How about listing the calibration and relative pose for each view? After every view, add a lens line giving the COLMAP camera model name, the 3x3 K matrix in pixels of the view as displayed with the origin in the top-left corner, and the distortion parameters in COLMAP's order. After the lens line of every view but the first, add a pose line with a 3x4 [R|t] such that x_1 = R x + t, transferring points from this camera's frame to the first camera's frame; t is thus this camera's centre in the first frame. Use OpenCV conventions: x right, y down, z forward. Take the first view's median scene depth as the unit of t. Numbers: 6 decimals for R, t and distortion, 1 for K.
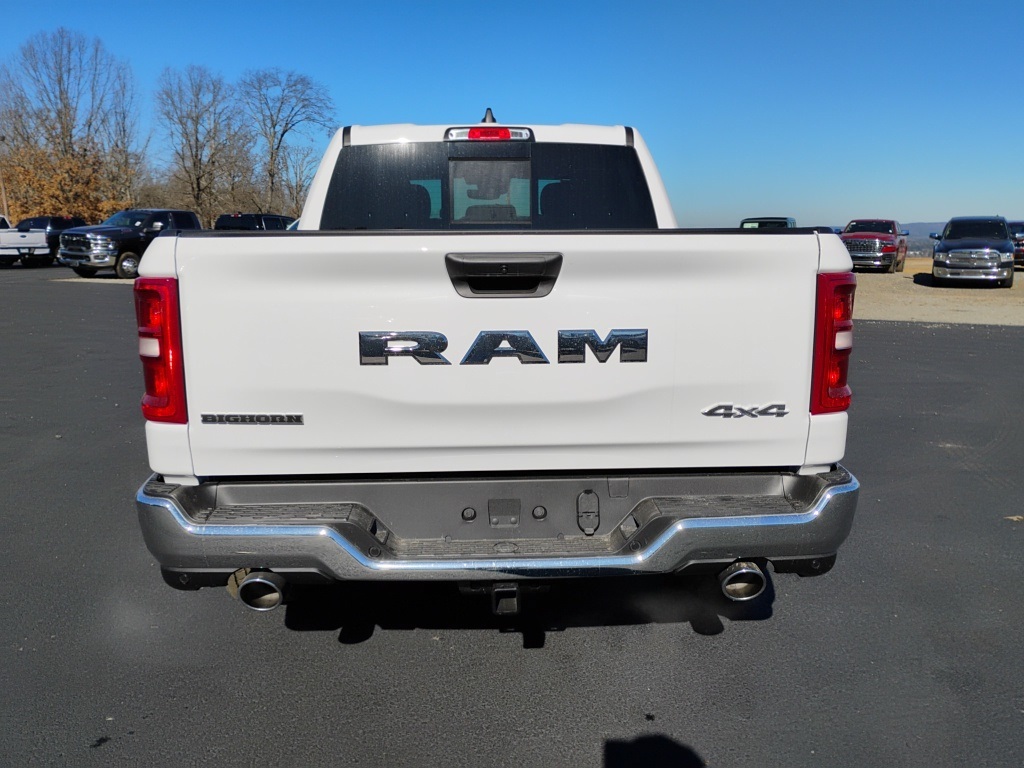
lens RADIAL K [[846.8, 0, 512.0], [0, 846.8, 384.0], [0, 0, 1]] dist [0.077155, -0.092646]
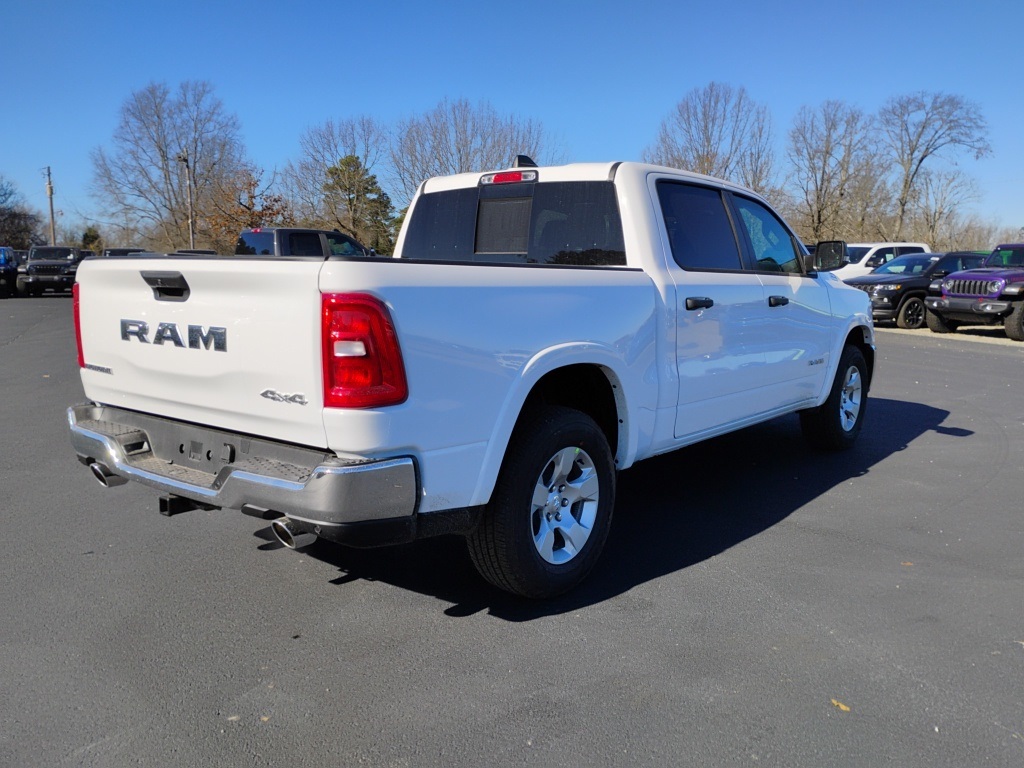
lens RADIAL K [[846.8, 0, 512.0], [0, 846.8, 384.0], [0, 0, 1]] dist [0.077155, -0.092646]
pose [[0.752204, 0.098248, -0.651565, 0.760093], [-0.121278, 0.992572, 0.009658, -0.023463], [0.647674, 0.071756, 0.758531, 0.134775]]
